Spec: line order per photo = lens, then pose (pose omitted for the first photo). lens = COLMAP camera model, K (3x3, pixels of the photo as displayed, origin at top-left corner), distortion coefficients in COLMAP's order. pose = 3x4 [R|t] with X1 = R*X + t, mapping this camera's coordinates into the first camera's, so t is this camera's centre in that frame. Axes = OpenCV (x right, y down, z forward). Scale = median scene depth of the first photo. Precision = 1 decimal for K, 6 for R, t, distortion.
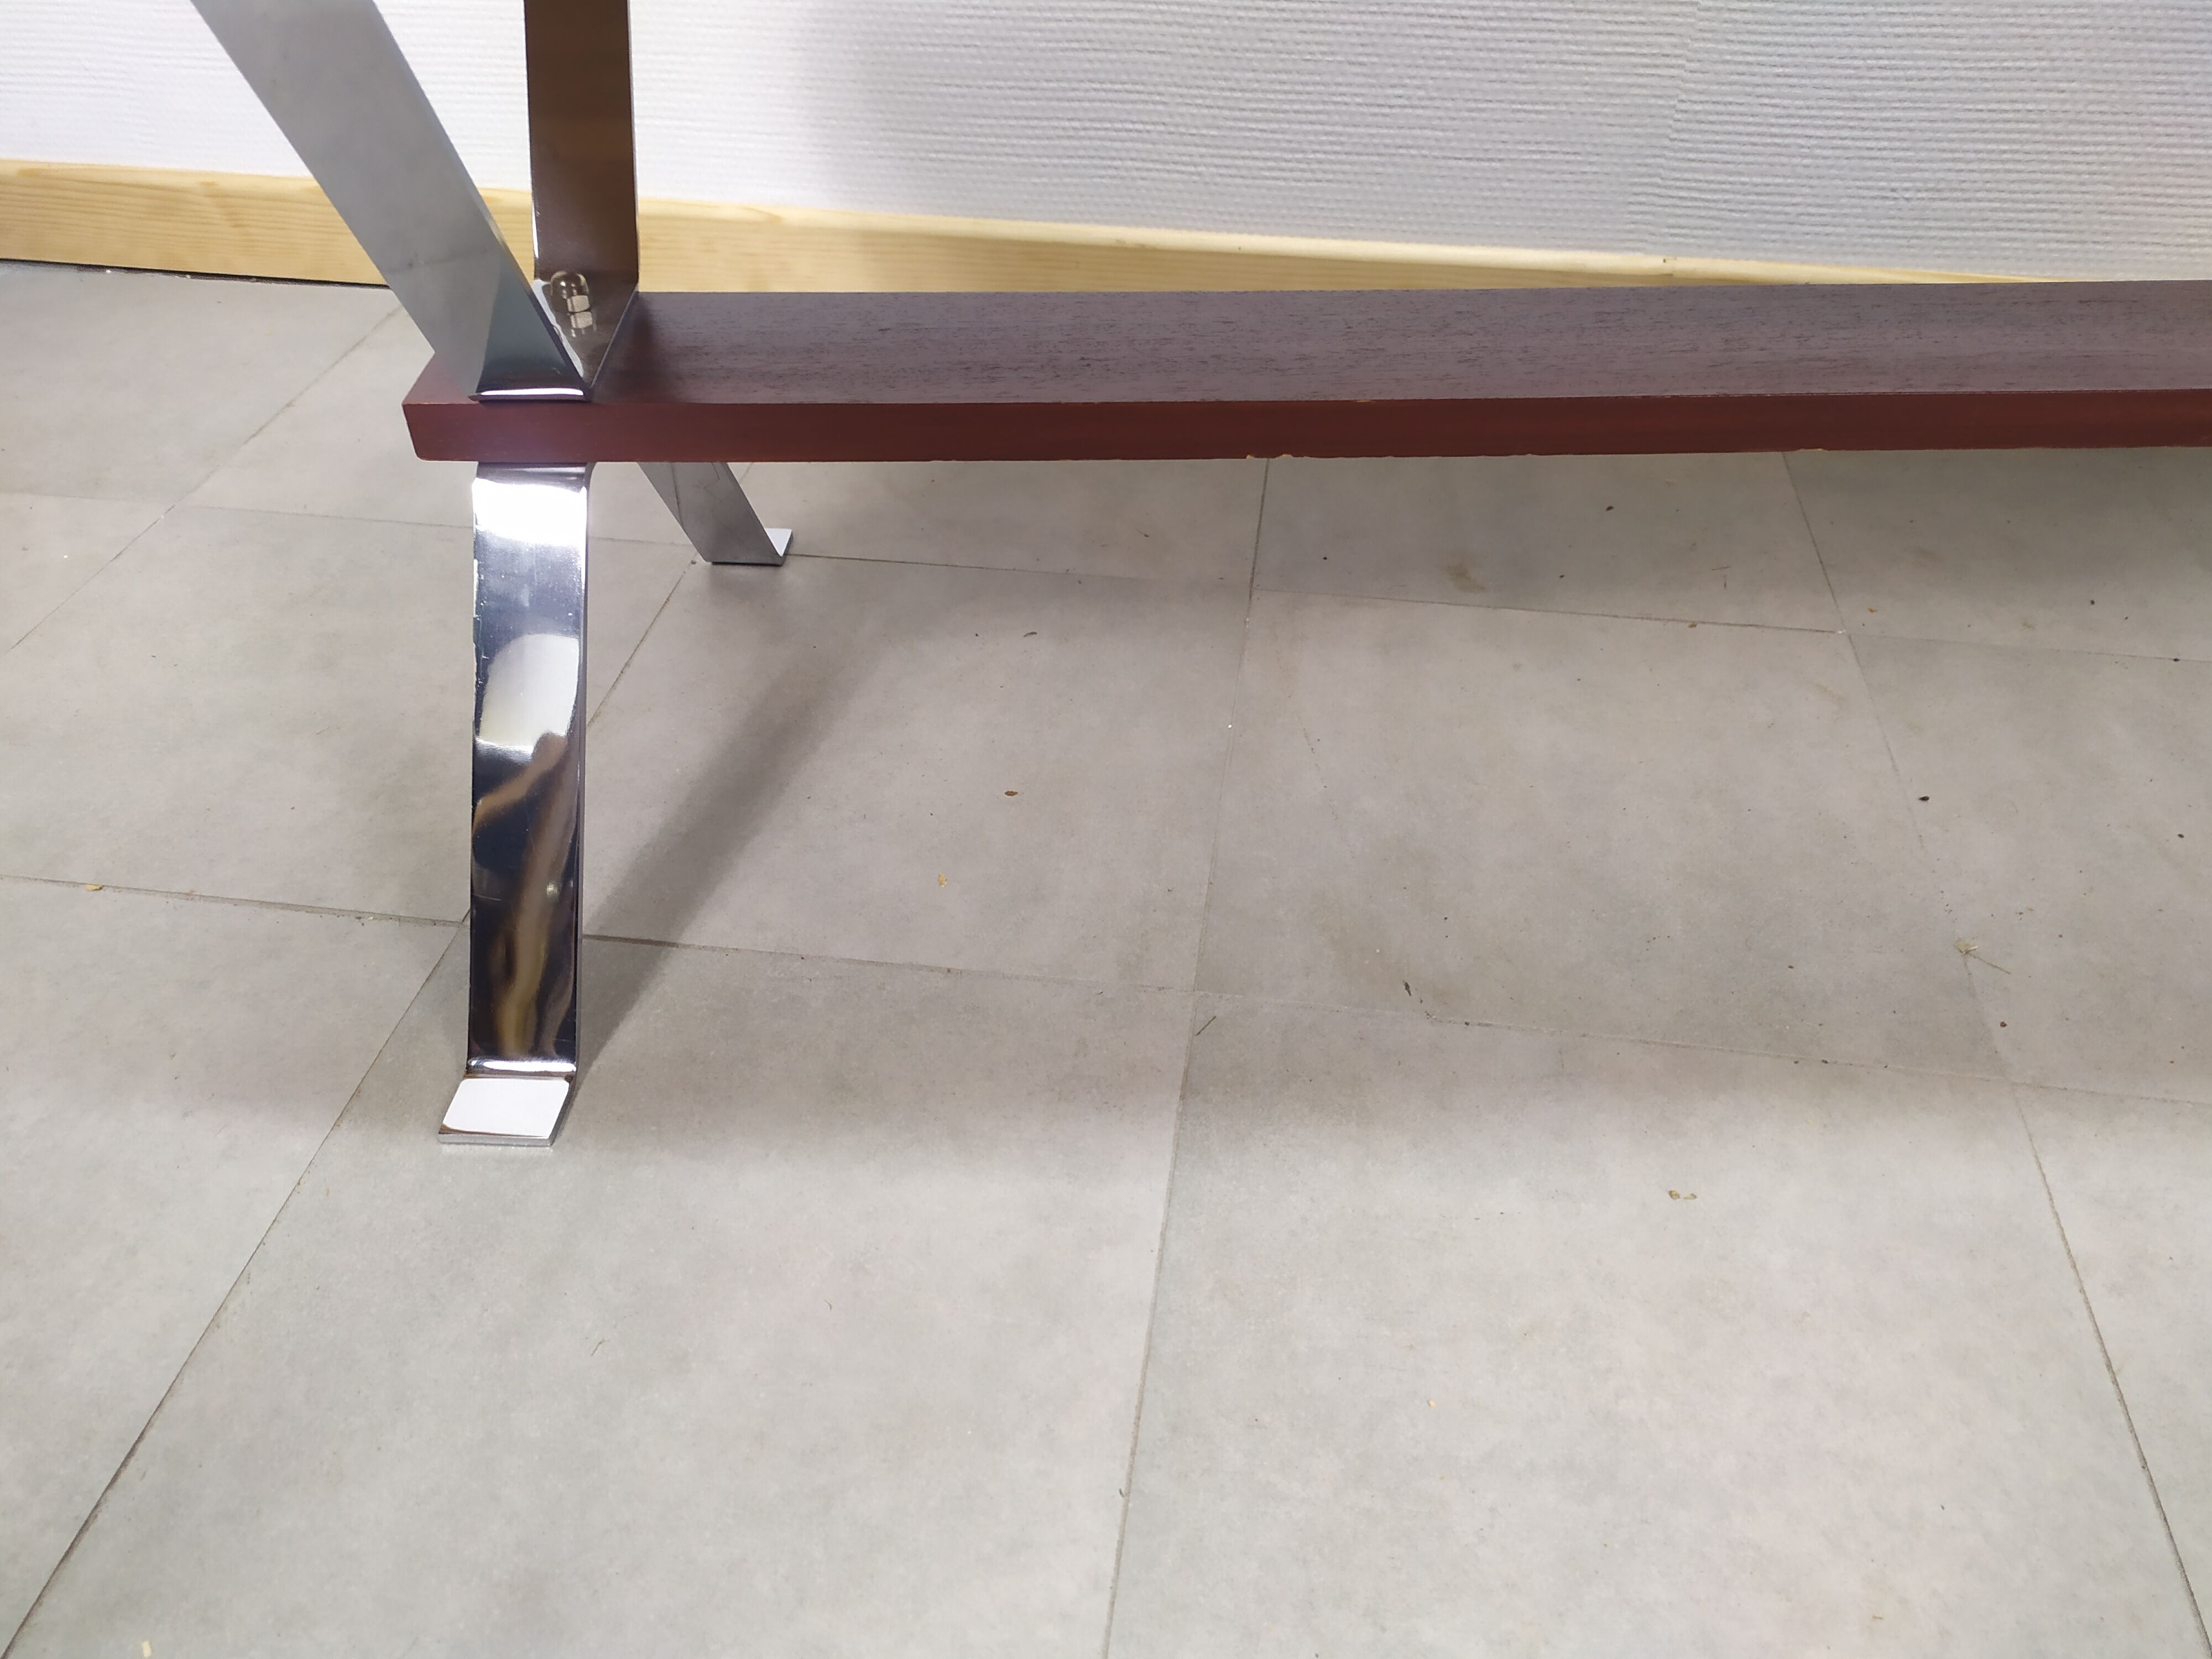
lens RADIAL K [[1692.9, 0, 1106.3], [0, 1692.9, 839.0], [0, 0, 1]] dist [0.034114, -0.028363]
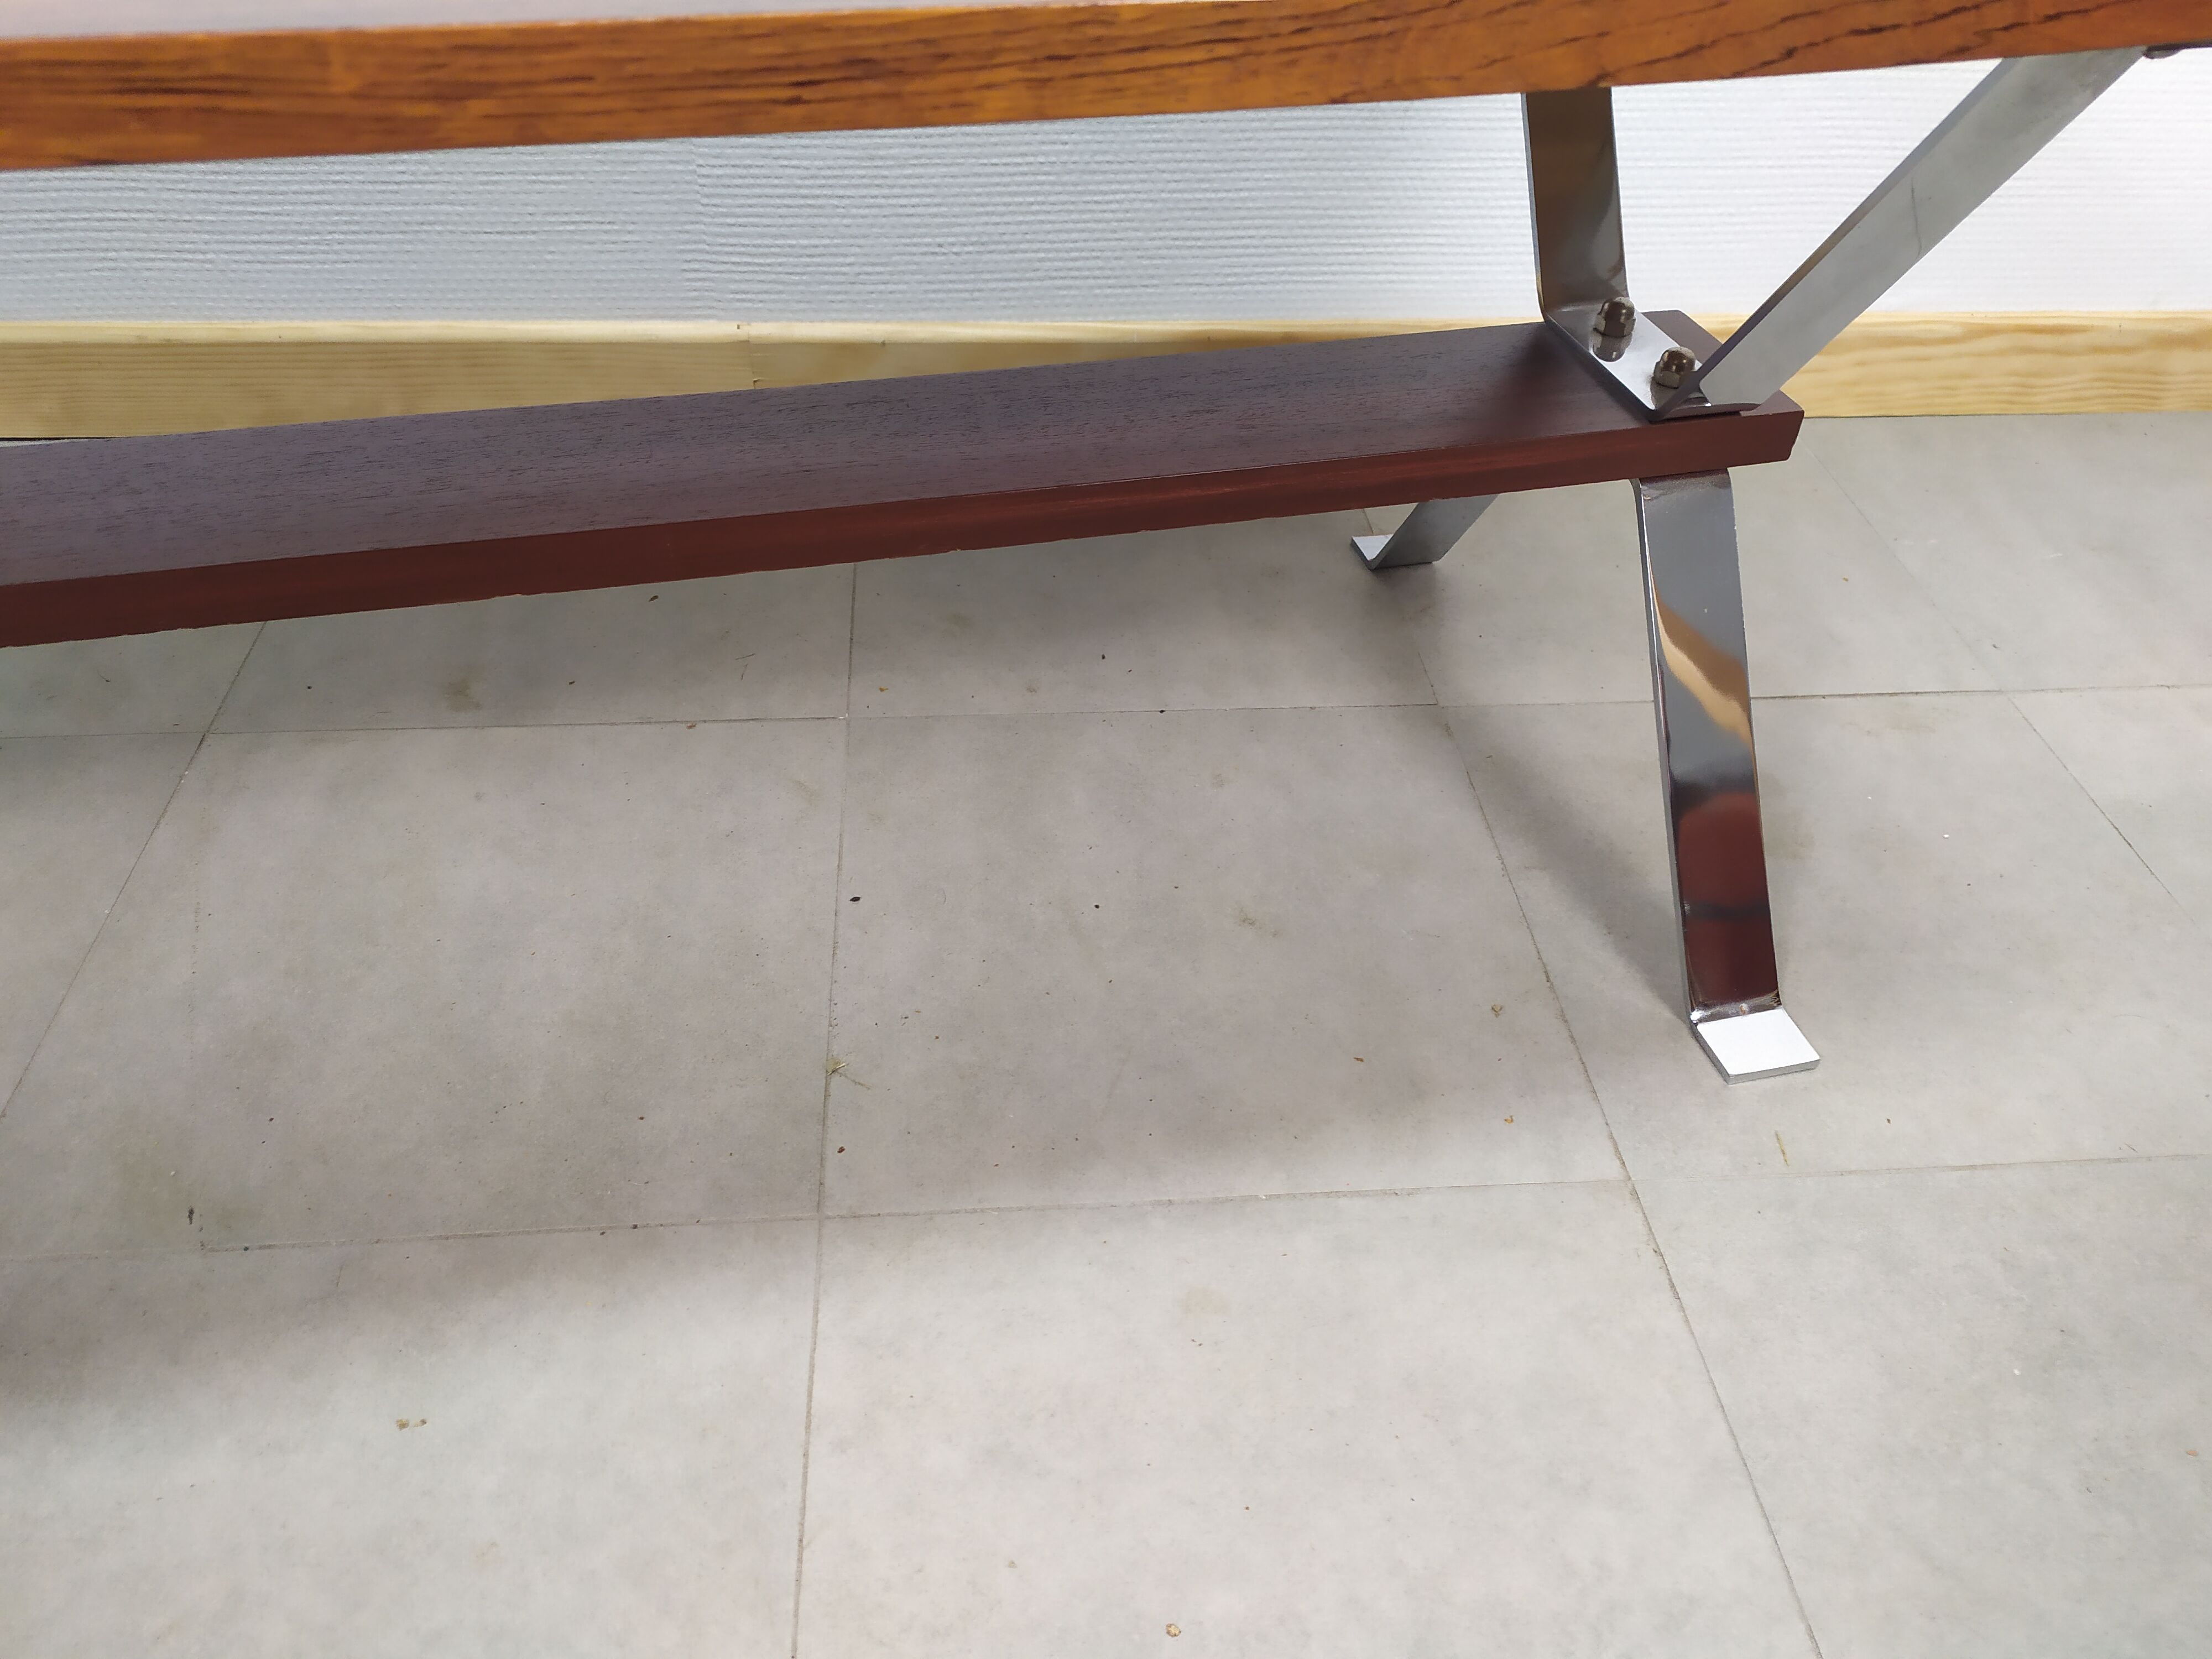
lens RADIAL K [[1675.0, 0, 1125.9], [0, 1675.0, 838.7], [0, 0, 1]] dist [0.061311, -0.071381]
pose [[0.973999, -0.125681, 0.188495, 0.373021], [0.123593, 0.992070, 0.022838, -0.050242], [-0.189870, 0.001052, 0.981809, 0.013698]]
